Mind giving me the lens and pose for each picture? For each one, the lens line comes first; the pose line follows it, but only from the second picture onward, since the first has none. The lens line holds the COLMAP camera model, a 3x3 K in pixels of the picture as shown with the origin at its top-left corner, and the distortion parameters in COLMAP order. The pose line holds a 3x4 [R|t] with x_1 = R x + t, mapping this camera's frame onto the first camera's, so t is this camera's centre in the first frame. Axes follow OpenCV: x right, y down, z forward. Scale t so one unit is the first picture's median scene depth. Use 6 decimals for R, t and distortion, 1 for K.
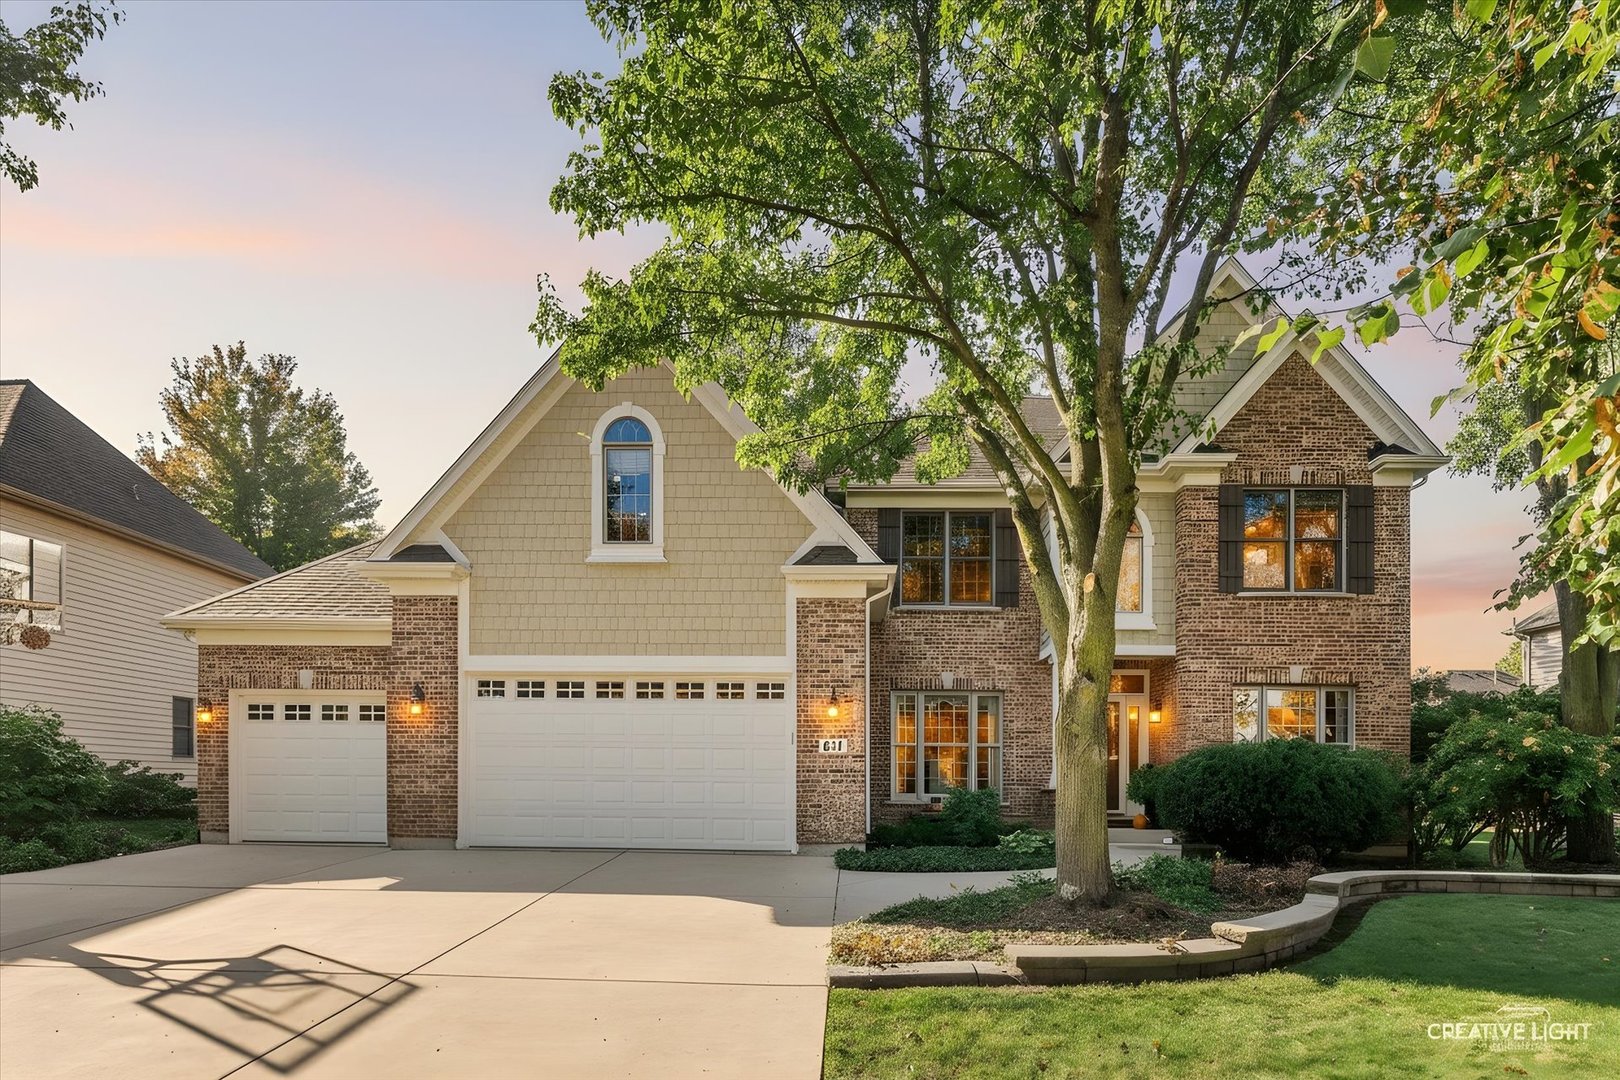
lens RADIAL K [[732.4, 0, 802.8], [0, 732.4, 534.3], [0, 0, 1]] dist [0.000619, -0.000594]
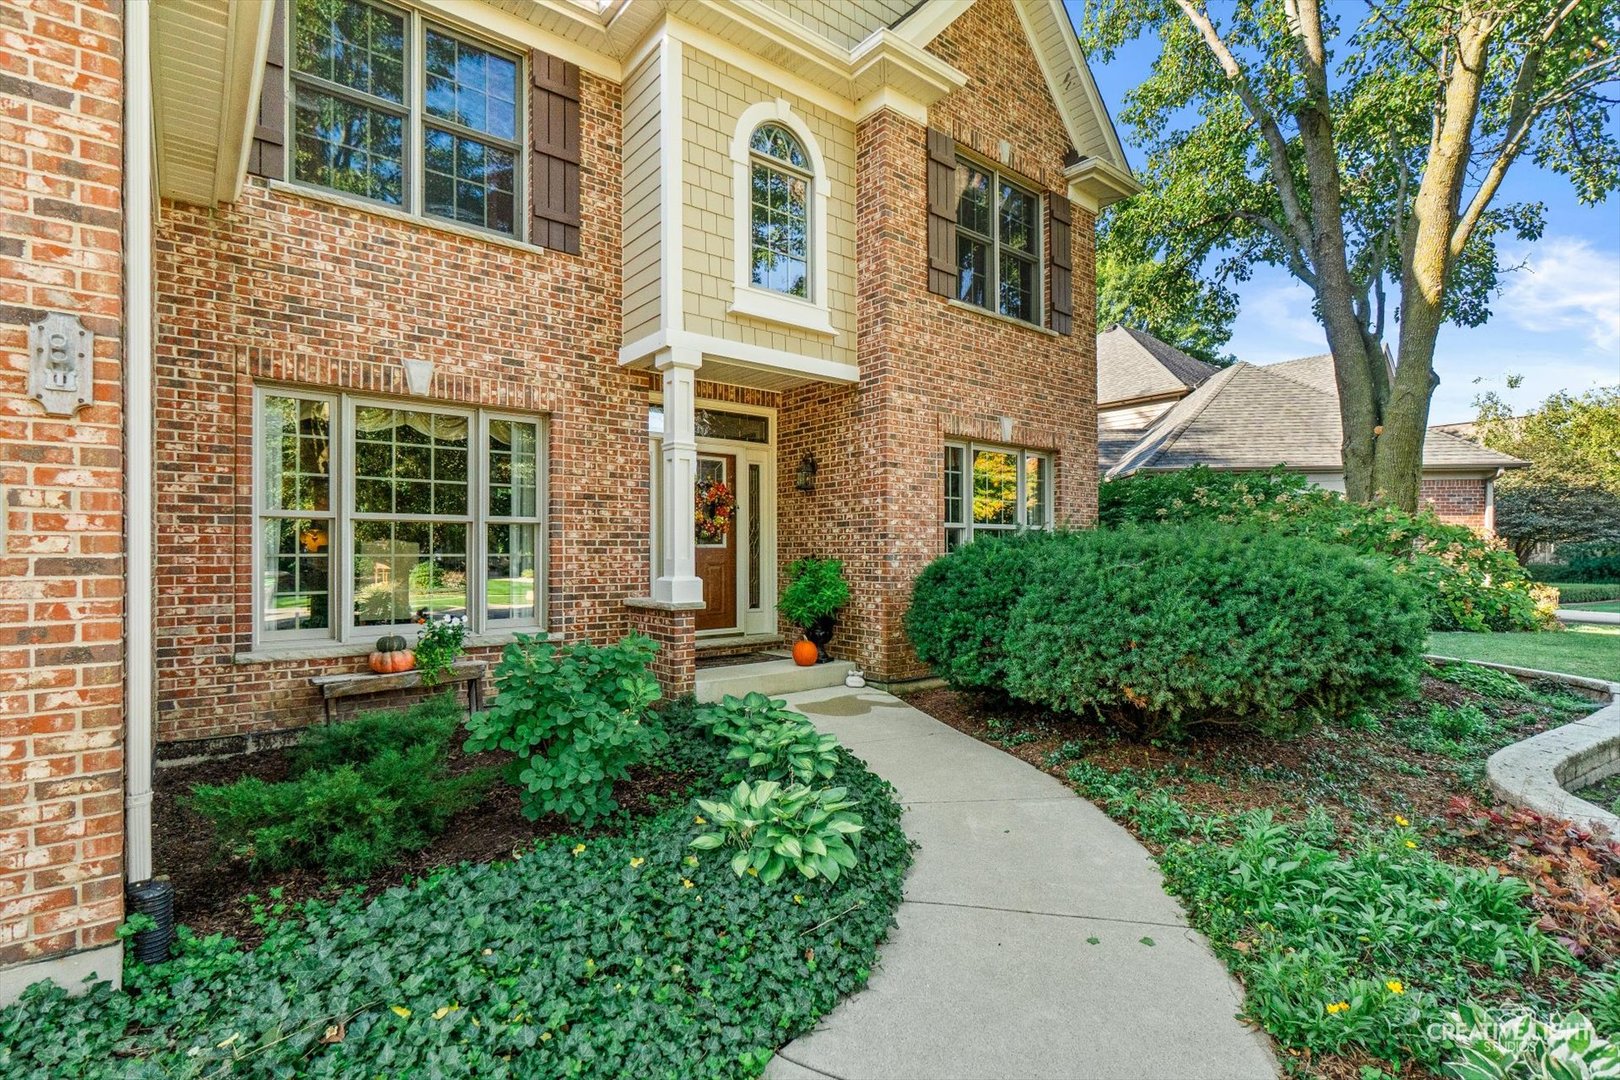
lens RADIAL K [[754.2, 0, 812.2], [0, 754.2, 553.1], [0, 0, 1]] dist [0.001581, -0.000001]
pose [[0.725567, -0.006821, 0.688118, 0.059420], [-0.212766, 0.948732, 0.233750, 0.157238], [-0.654434, -0.316009, 0.686917, 0.544113]]
